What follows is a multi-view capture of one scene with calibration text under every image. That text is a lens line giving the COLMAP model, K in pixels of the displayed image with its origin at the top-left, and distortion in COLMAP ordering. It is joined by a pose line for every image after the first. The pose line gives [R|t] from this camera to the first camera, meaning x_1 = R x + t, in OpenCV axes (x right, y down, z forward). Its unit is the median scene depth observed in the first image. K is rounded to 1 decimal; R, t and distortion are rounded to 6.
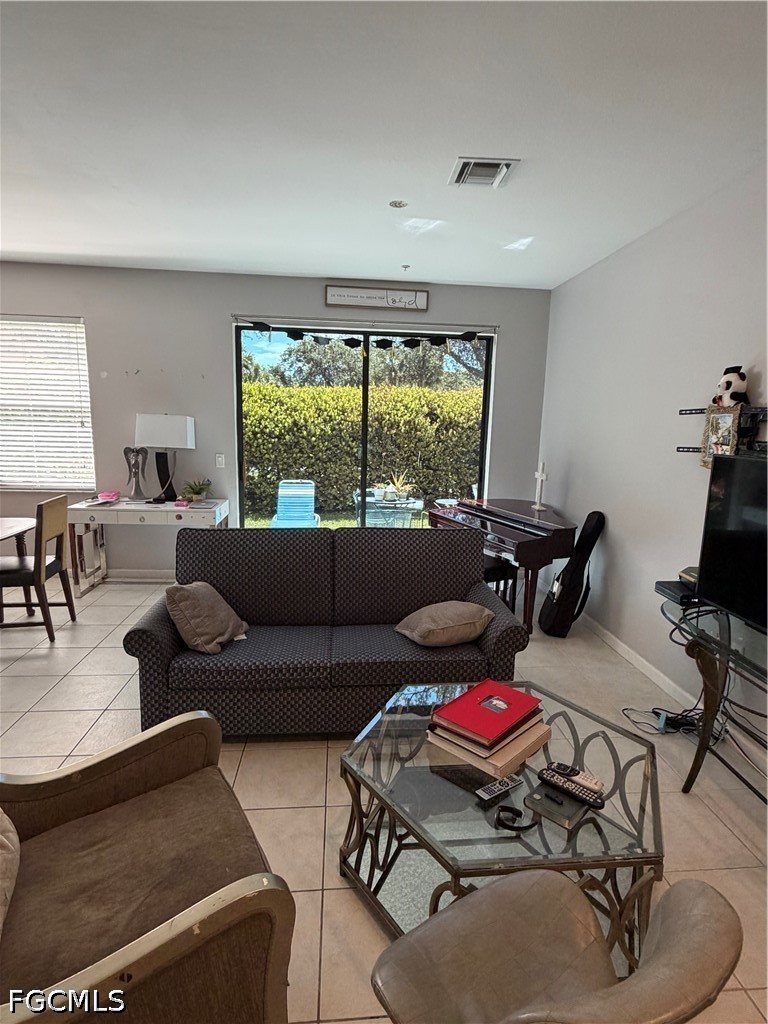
lens RADIAL K [[536.1, 0, 387.1], [0, 536.1, 512.8], [0, 0, 1]] dist [0.005322, -0.001244]
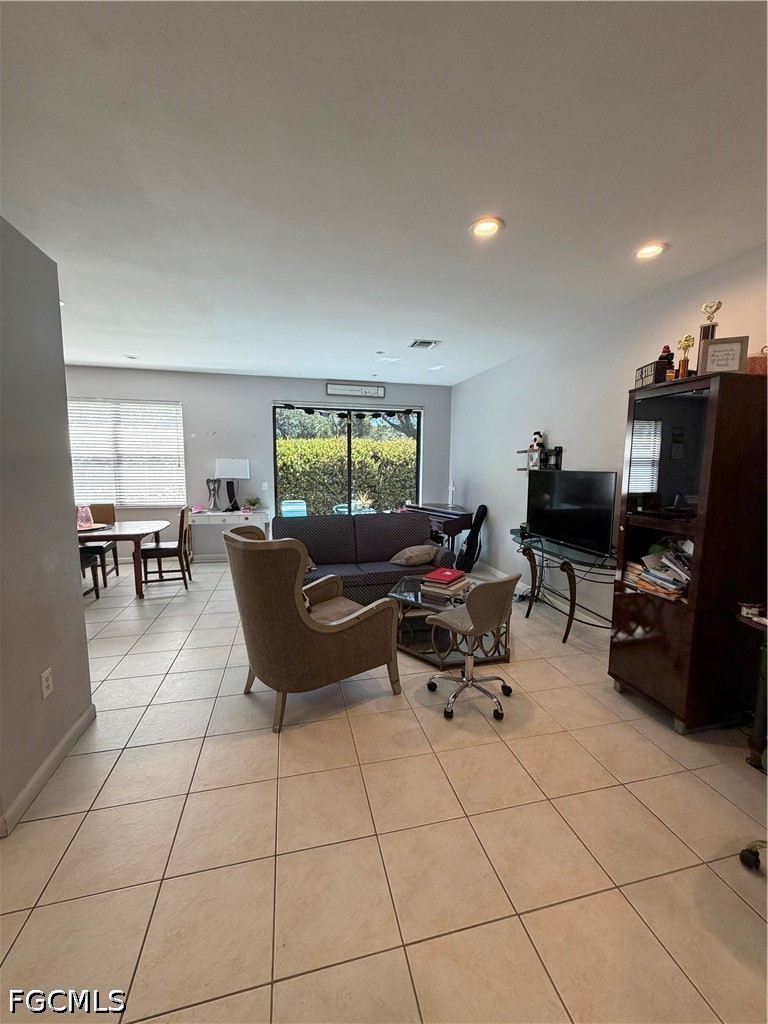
lens RADIAL K [[410.9, 0, 385.4], [0, 410.9, 509.0], [0, 0, 1]] dist [-0.000673, 0.000003]
pose [[0.989282, -0.035250, 0.141699, -0.130787], [0.043244, 0.997619, -0.053733, 0.063720], [-0.139467, 0.059285, 0.988450, -0.325692]]
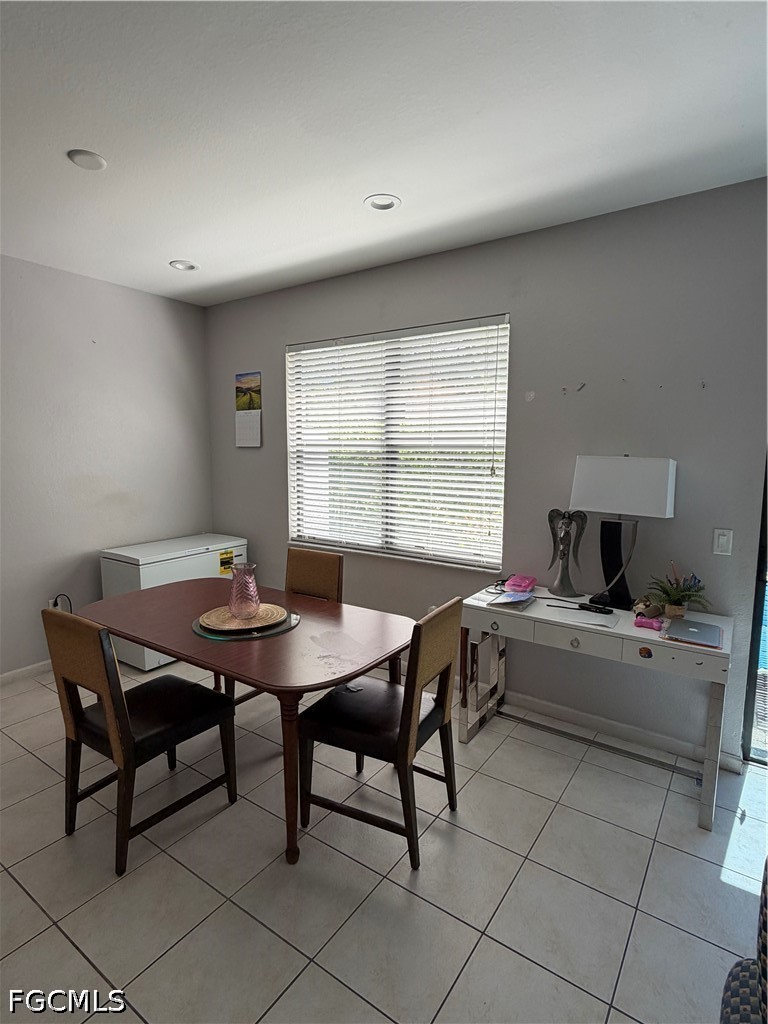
lens RADIAL K [[536.1, 0, 382.5], [0, 536.1, 515.8], [0, 0, 1]] dist [0.005322, -0.001244]
pose [[0.768933, 0.057607, -0.636729, -0.248957], [-0.097081, 0.994904, -0.027226, -0.080620], [0.631916, 0.082750, 0.770607, 0.409963]]
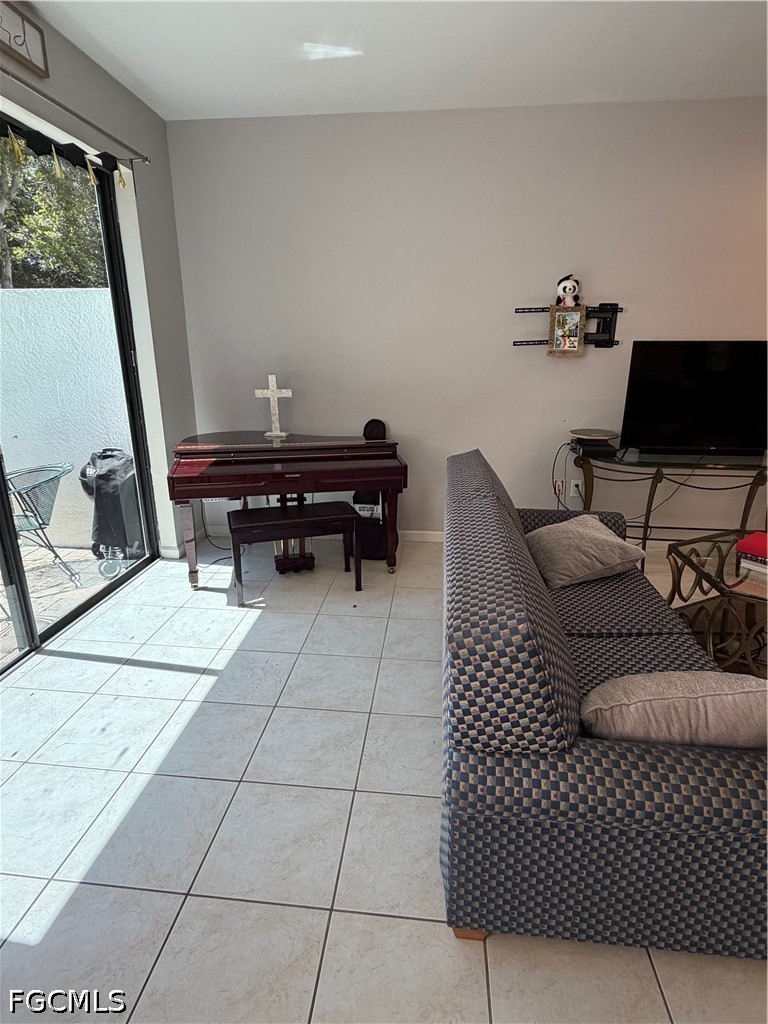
lens RADIAL K [[536.1, 0, 382.7], [0, 536.1, 513.6], [0, 0, 1]] dist [0.005322, -0.001244]
pose [[0.188807, -0.307738, 0.932550, -0.458074], [0.173060, 0.945194, 0.276872, -0.089597], [-0.966645, 0.109112, 0.231717, 0.662203]]
